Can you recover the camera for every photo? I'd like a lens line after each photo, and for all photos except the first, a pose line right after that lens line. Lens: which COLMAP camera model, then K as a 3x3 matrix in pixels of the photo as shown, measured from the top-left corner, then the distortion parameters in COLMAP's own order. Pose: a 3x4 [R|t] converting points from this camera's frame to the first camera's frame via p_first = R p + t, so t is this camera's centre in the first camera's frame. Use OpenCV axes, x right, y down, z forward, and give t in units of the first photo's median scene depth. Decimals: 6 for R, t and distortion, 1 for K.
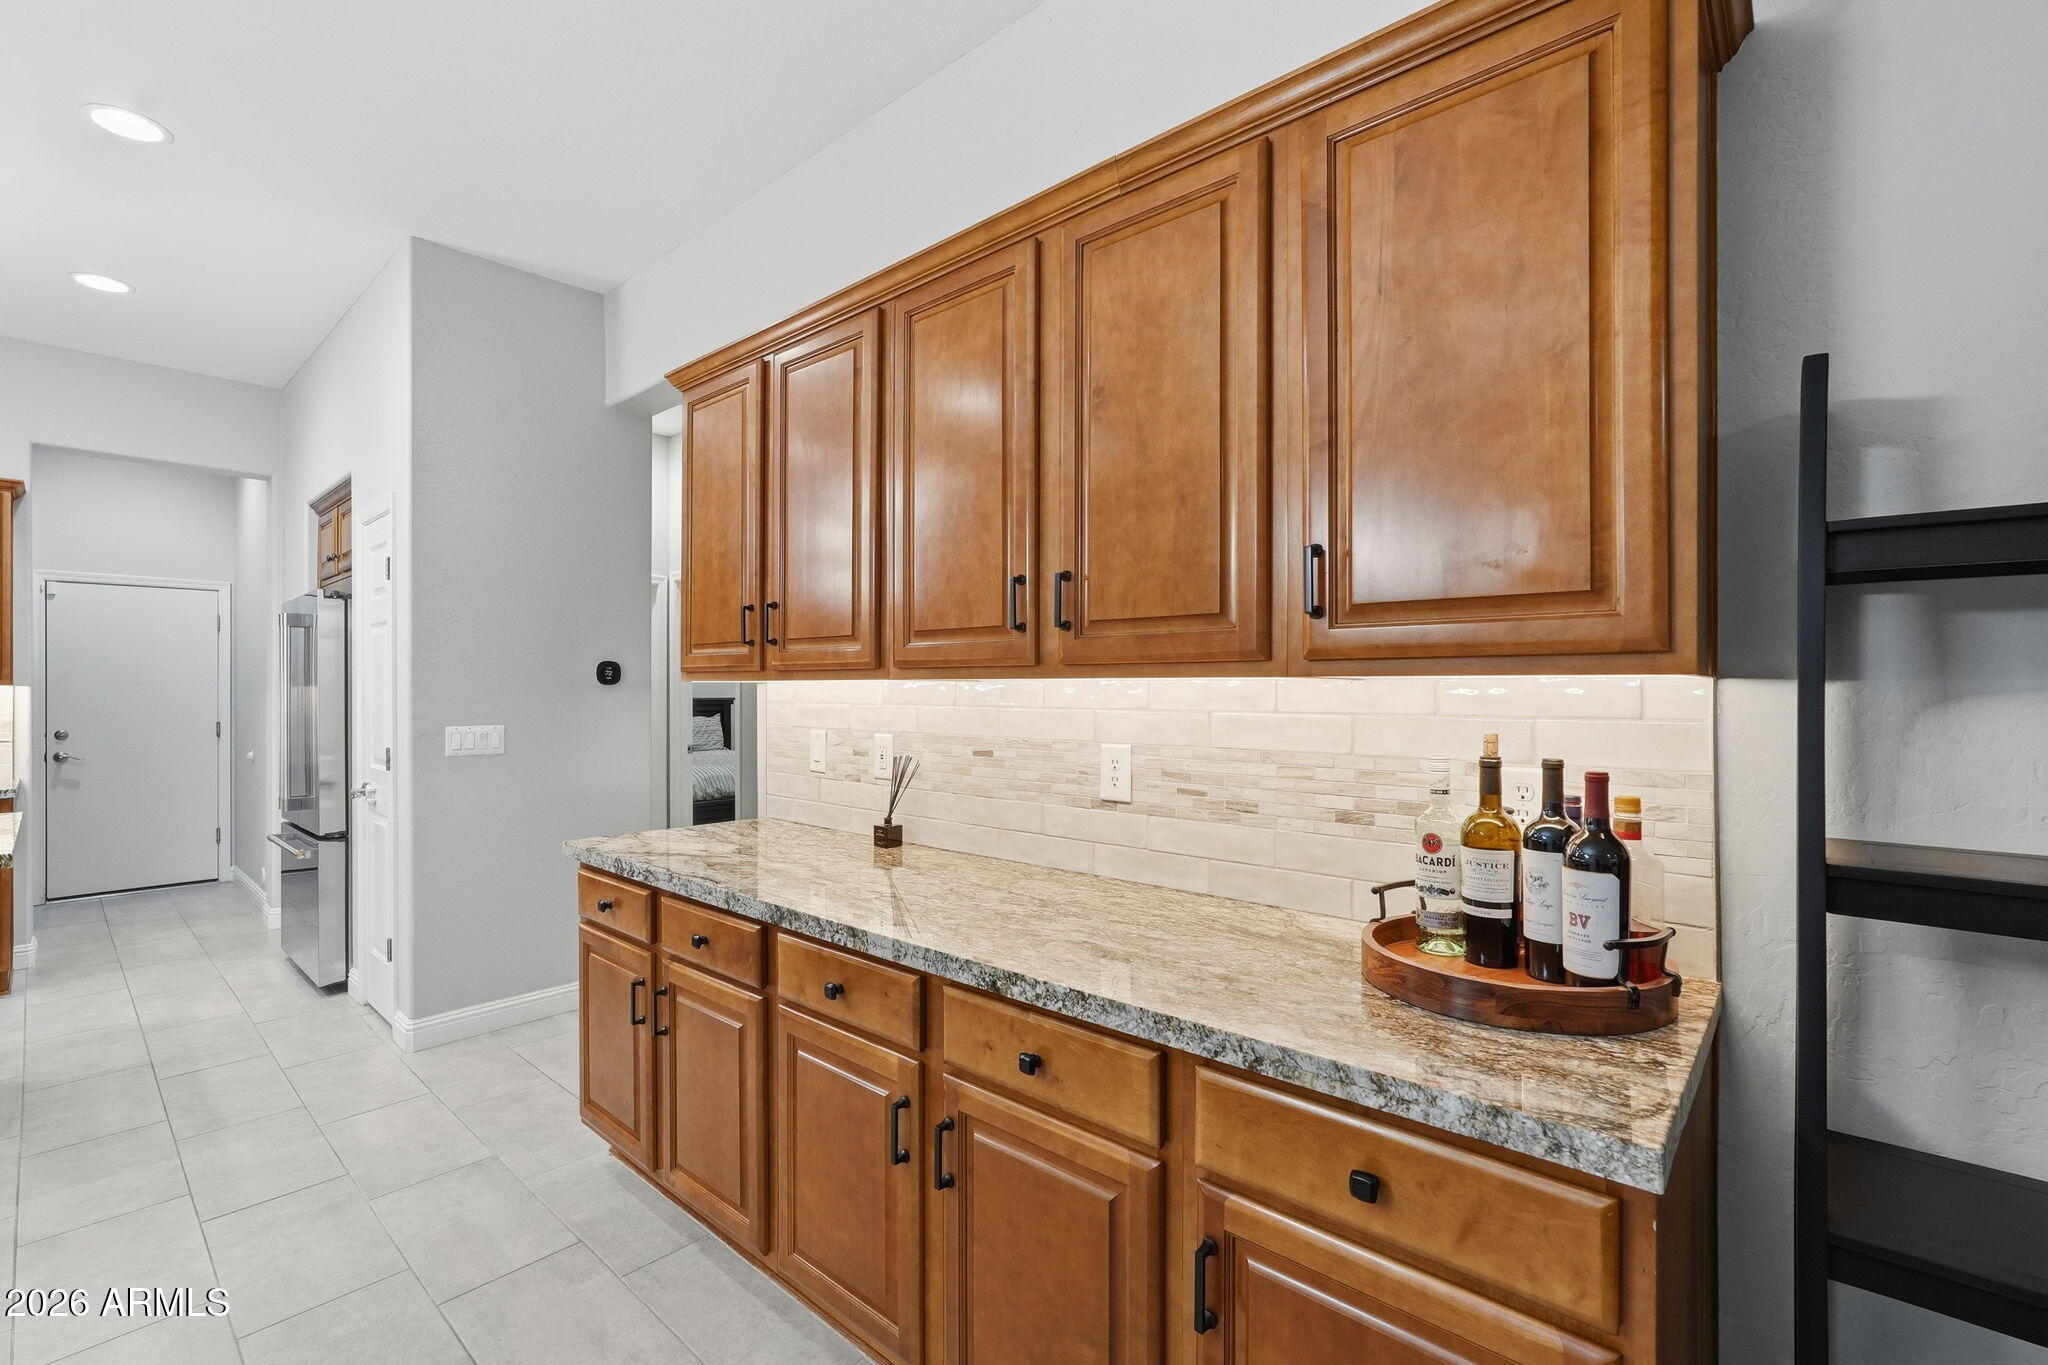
lens RADIAL K [[898.2, 0, 1024.0], [0, 898.2, 682.5], [0, 0, 1]] dist [-0.010355, 0.006511]
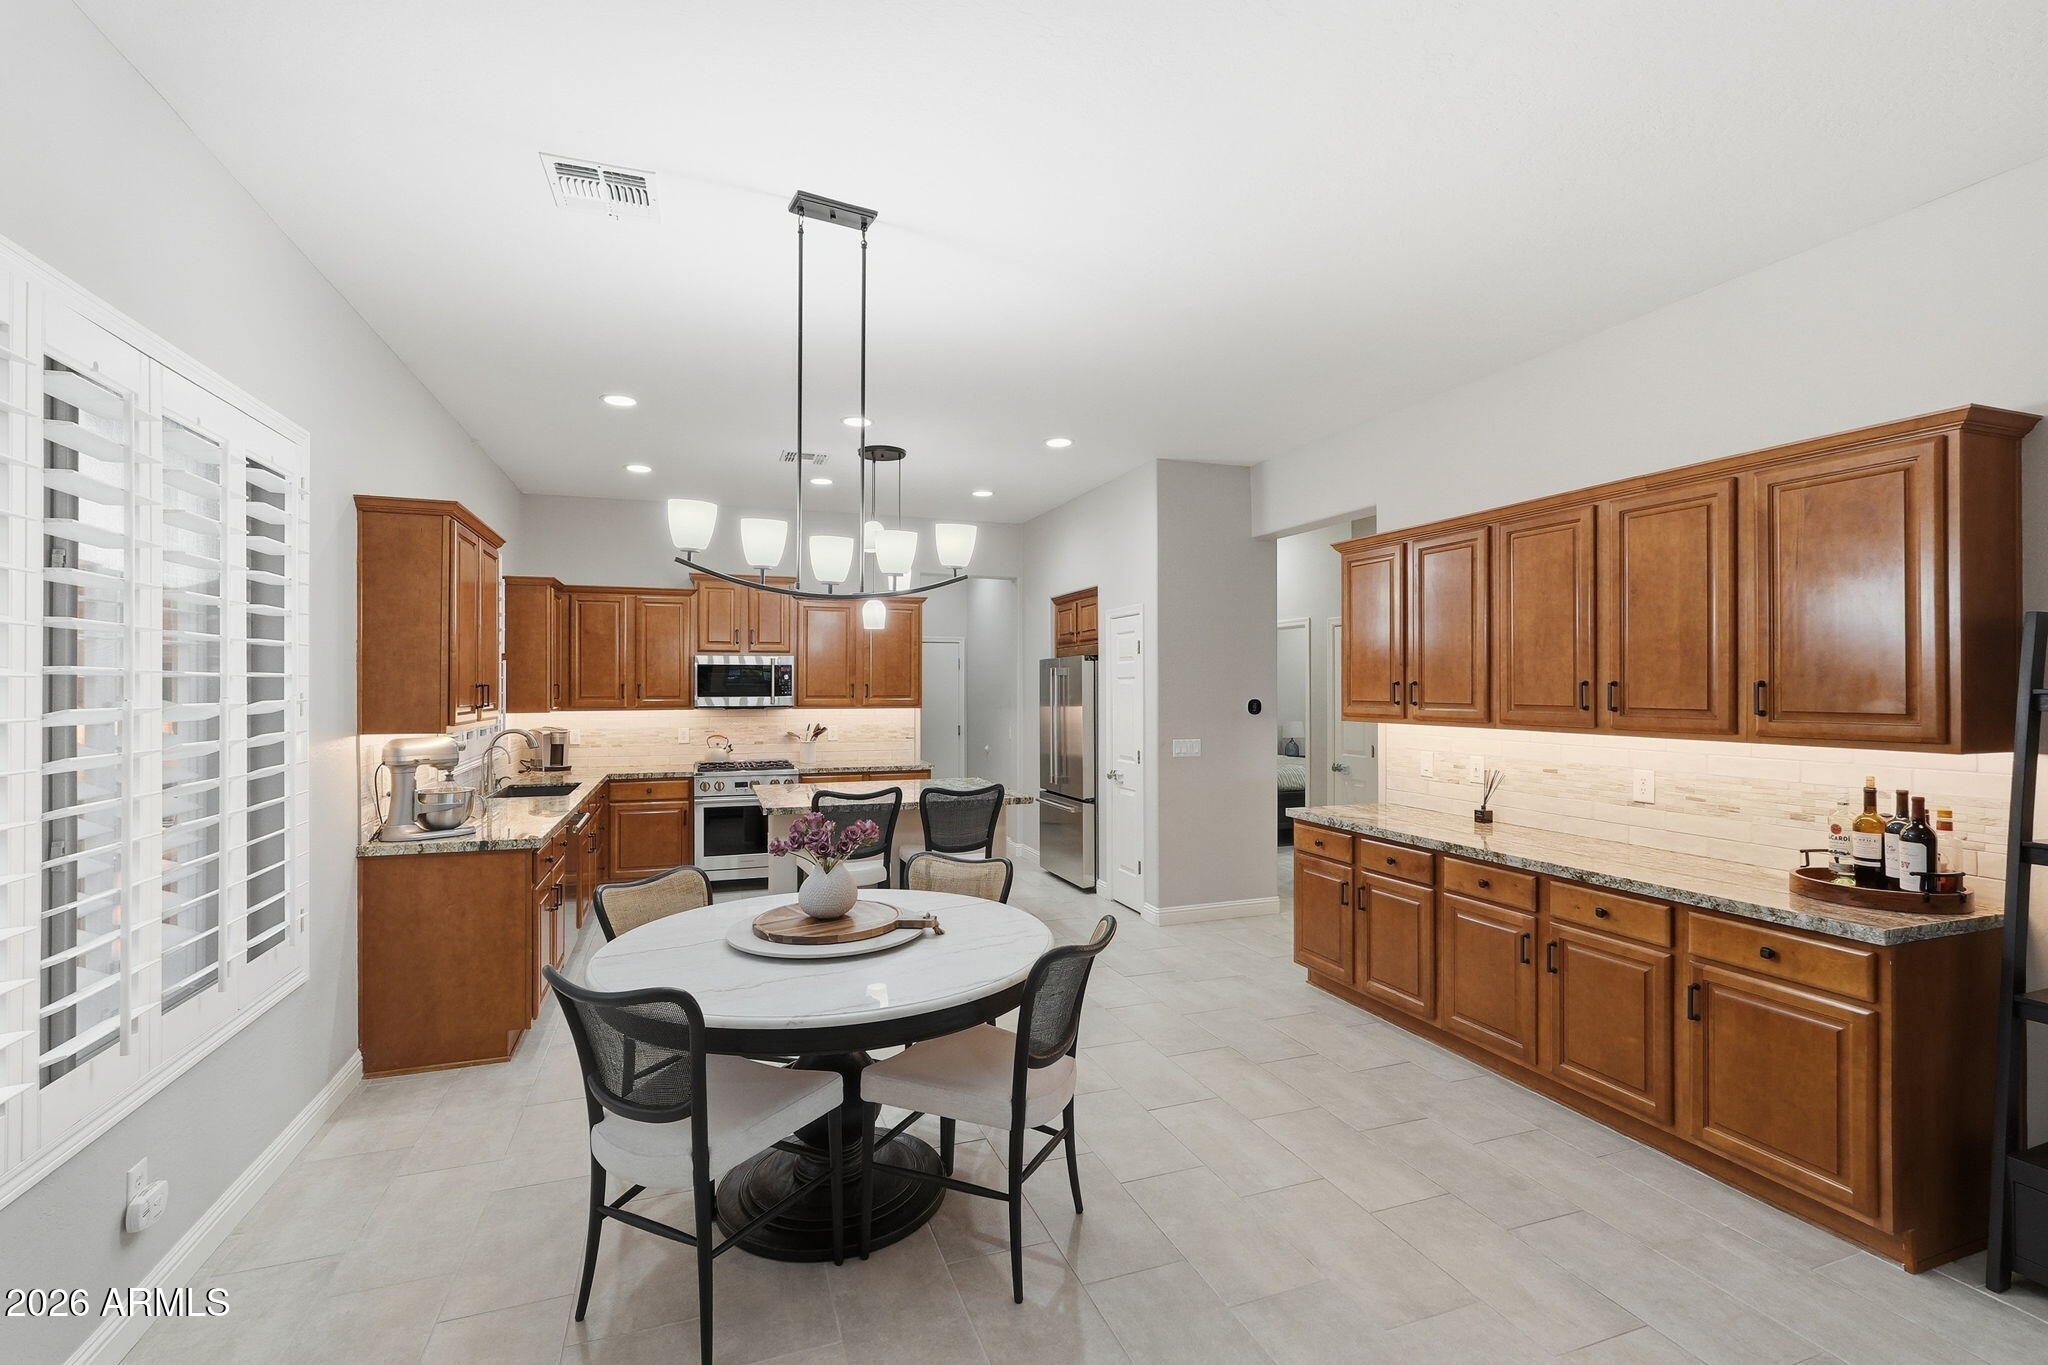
lens RADIAL K [[910.3, 0, 1024.7], [0, 910.3, 678.8], [0, 0, 1]] dist [-0.010612, 0.006656]
pose [[0.884305, -0.003054, -0.466900, -0.206197], [0.001975, 0.999994, -0.002800, -0.157591], [0.466906, 0.001554, 0.884306, -1.672987]]
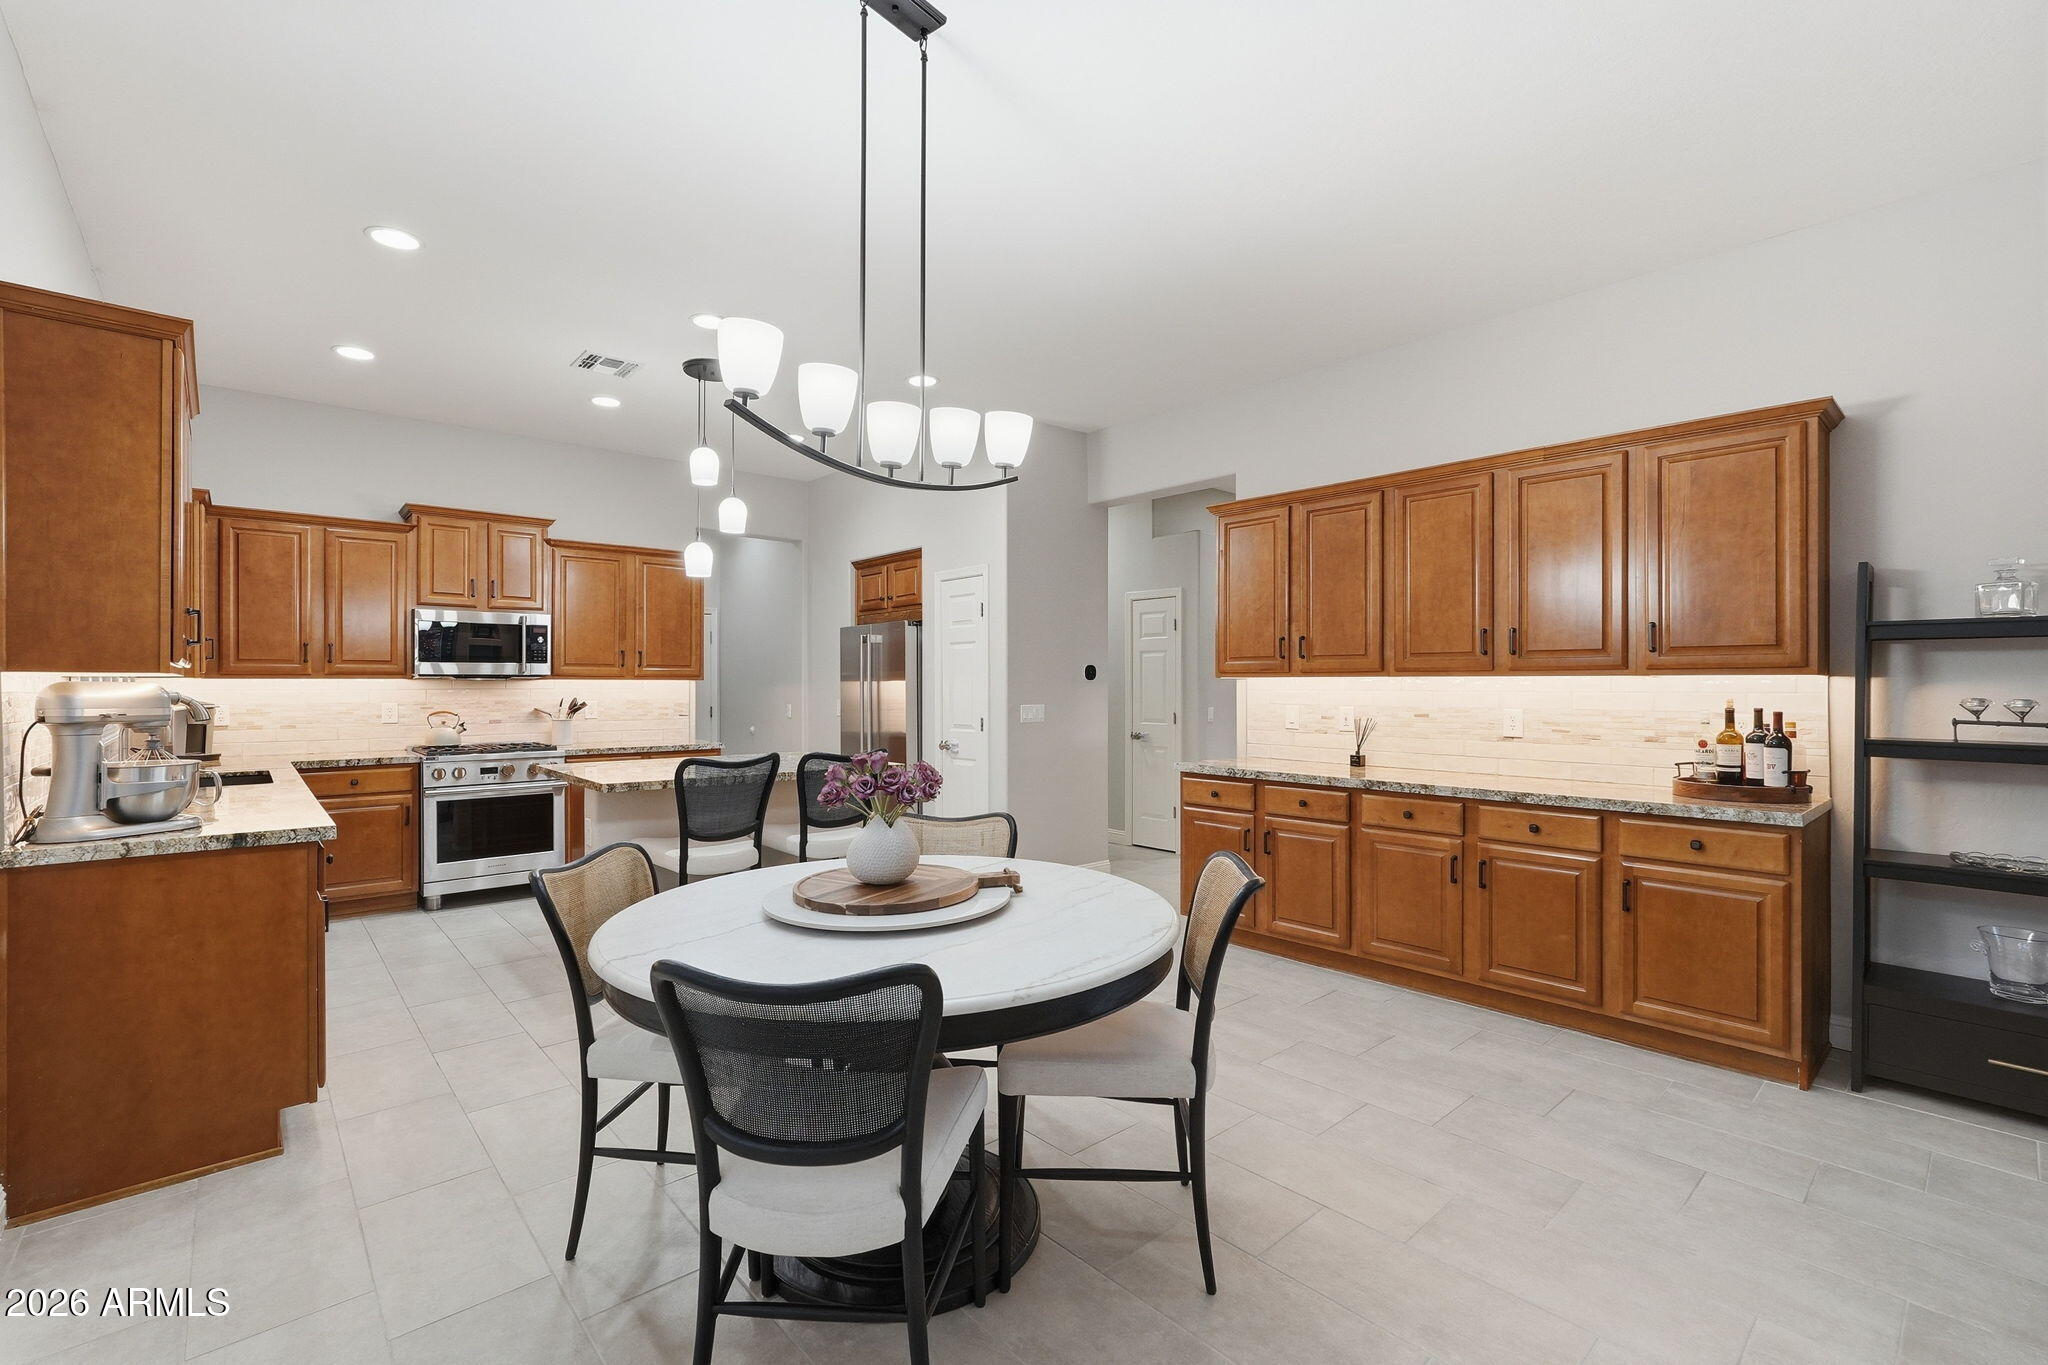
lens RADIAL K [[898.2, 0, 1024.0], [0, 898.2, 682.5], [0, 0, 1]] dist [-0.010355, 0.006511]
pose [[0.994298, 0.000445, -0.106633, -1.142649], [-0.000269, 0.999999, 0.001660, 0.008930], [0.106633, -0.001622, 0.994297, -1.647929]]
